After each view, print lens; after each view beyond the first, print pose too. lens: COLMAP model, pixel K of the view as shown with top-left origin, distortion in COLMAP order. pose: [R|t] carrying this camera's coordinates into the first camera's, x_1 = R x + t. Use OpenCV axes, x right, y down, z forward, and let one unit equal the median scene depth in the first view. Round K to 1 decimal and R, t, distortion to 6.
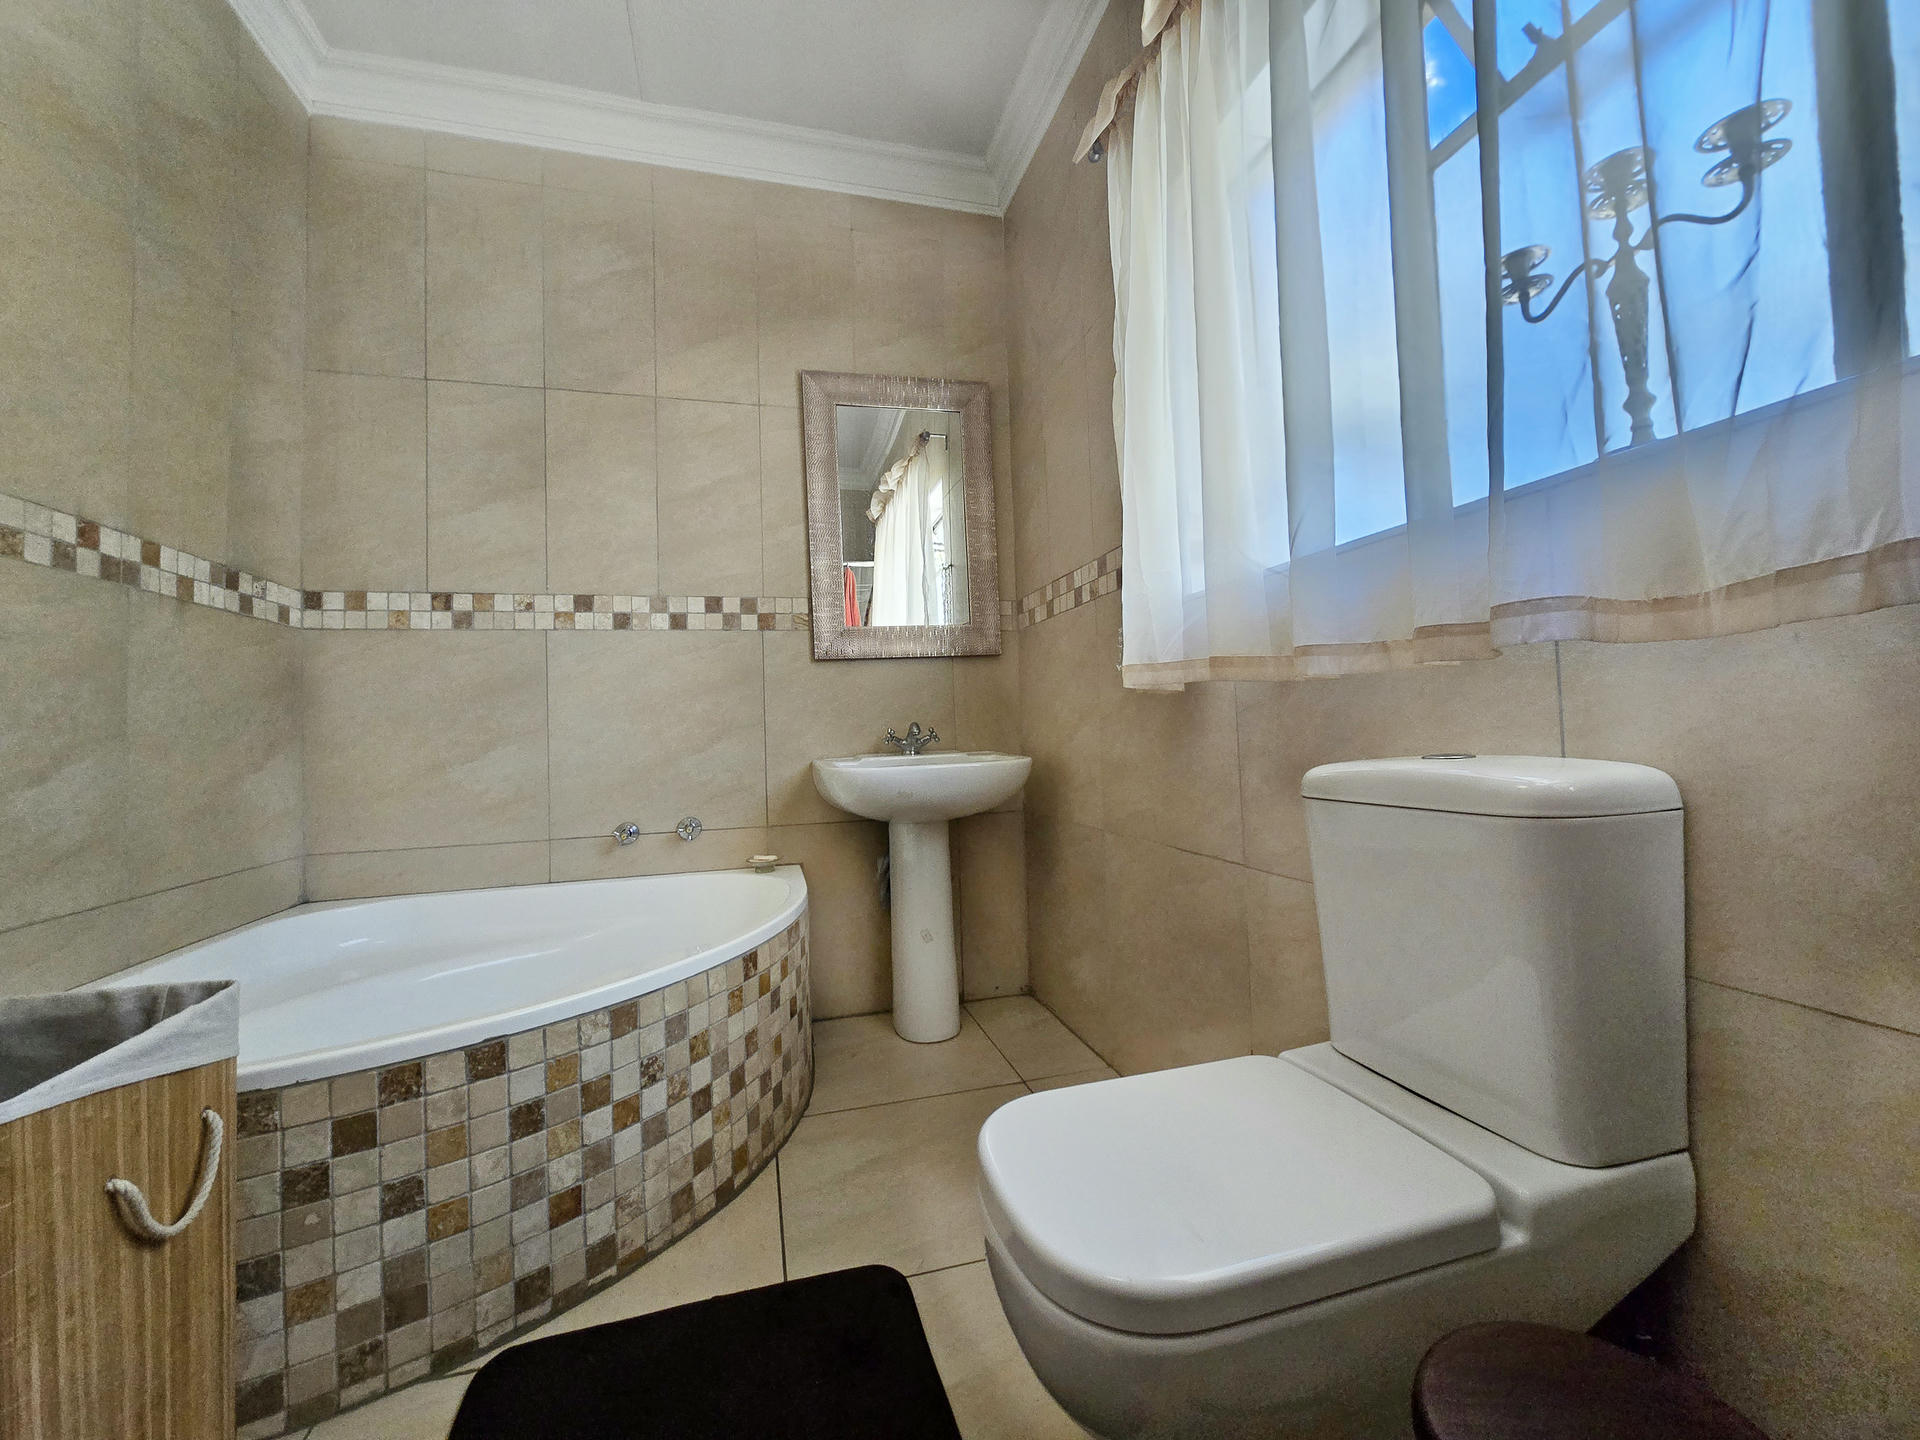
lens RADIAL K [[789.8, 0, 958.1], [0, 789.8, 712.2], [0, 0, 1]] dist [-0.002074, -0.000139]
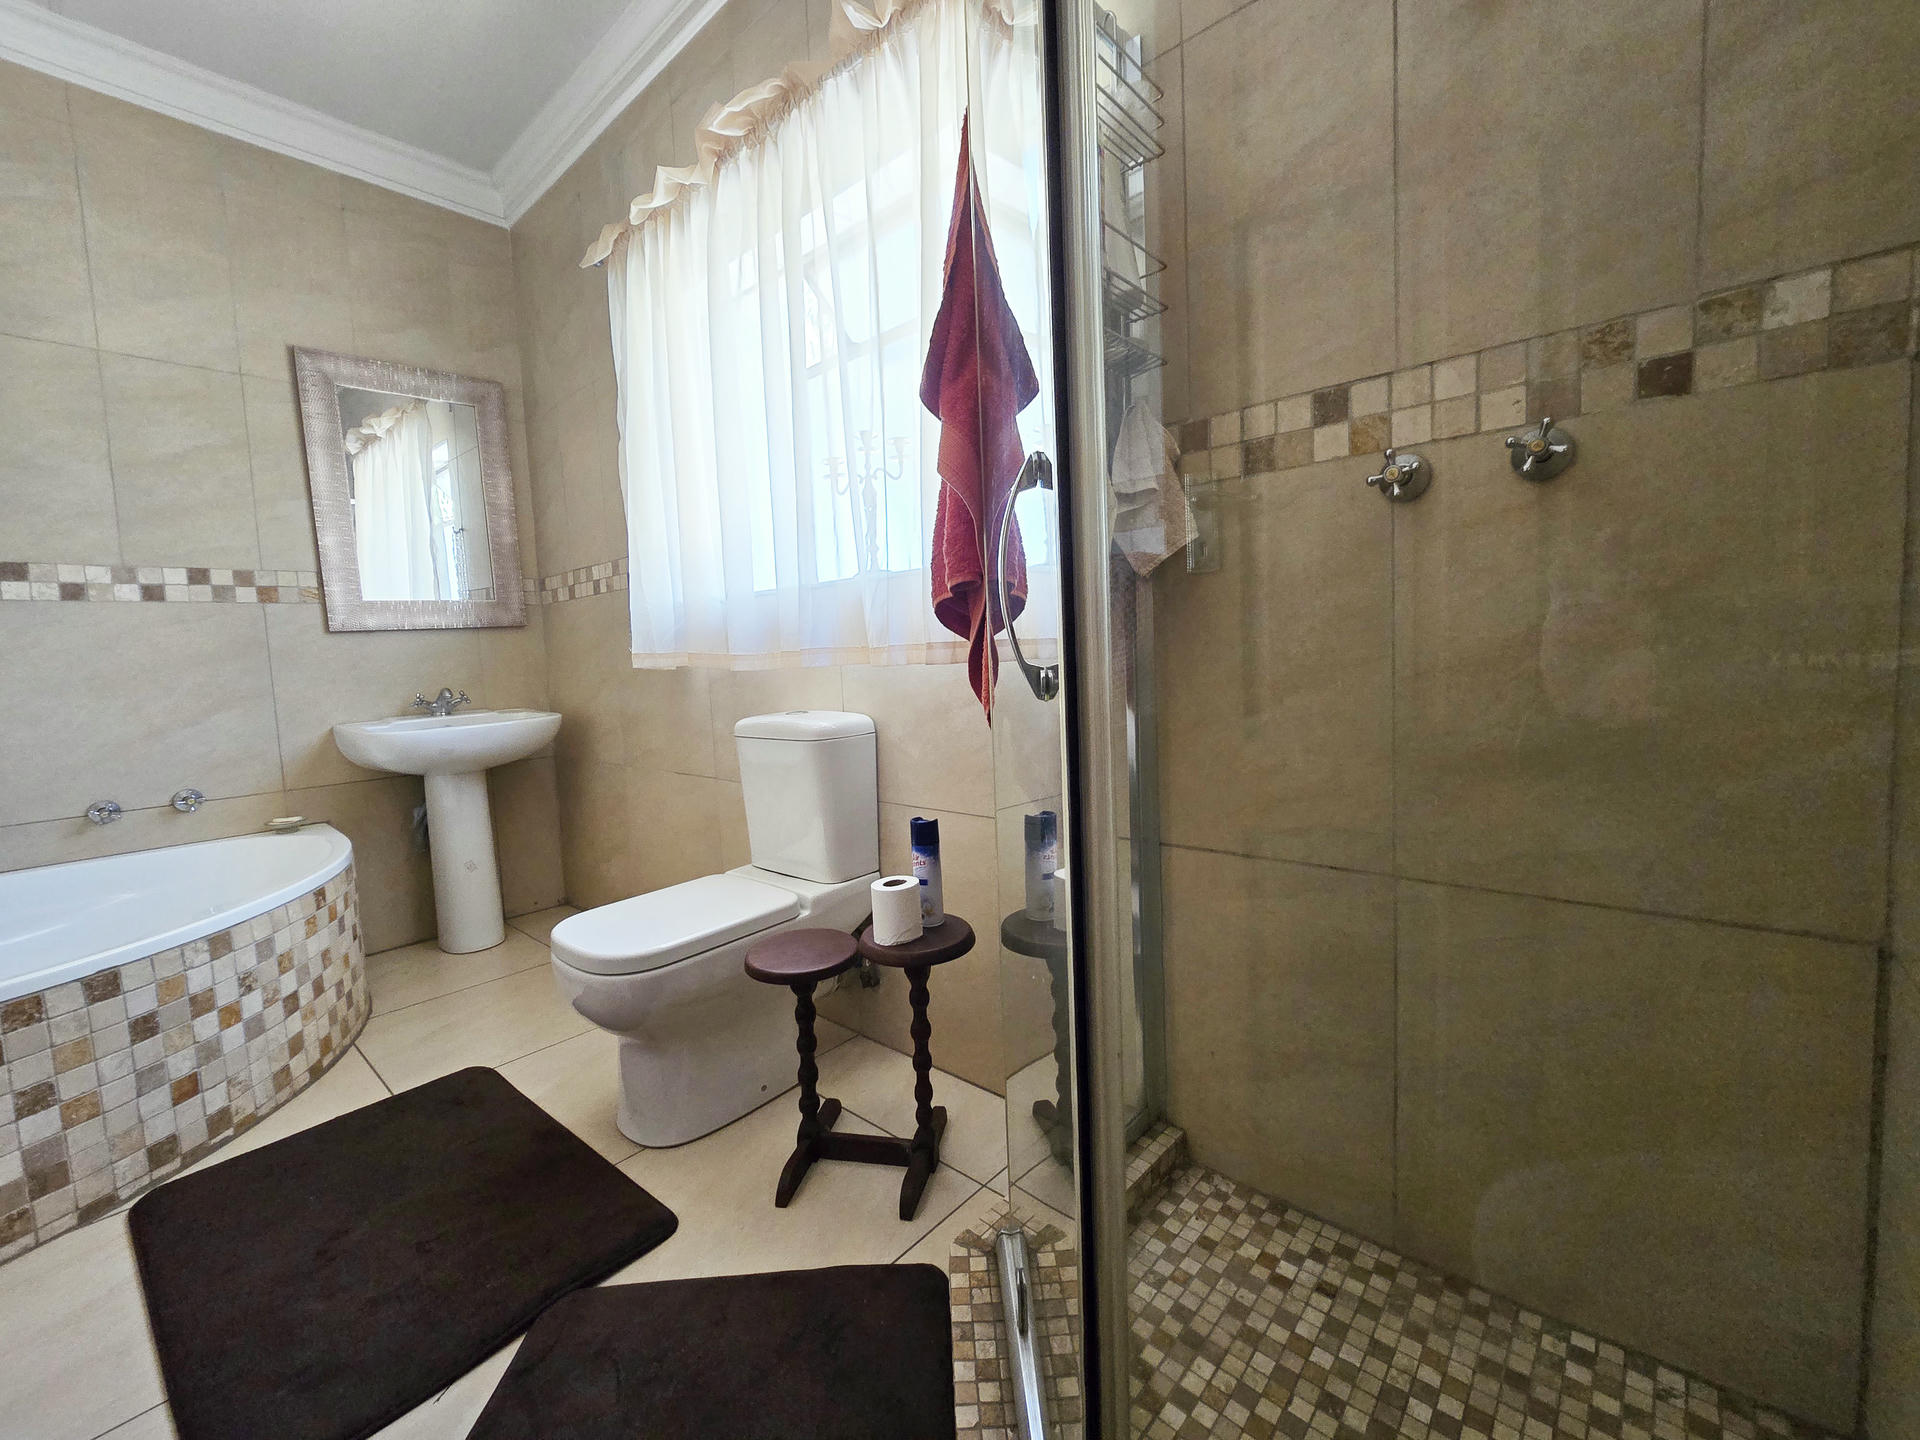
lens RADIAL K [[789.8, 0, 961.6], [0, 789.8, 707.5], [0, 0, 1]] dist [-0.002074, -0.000139]
pose [[0.836211, -0.046351, 0.546445, -0.079413], [0.003752, 0.996882, 0.078816, -0.065424], [-0.548395, -0.063856, 0.833778, -0.522635]]
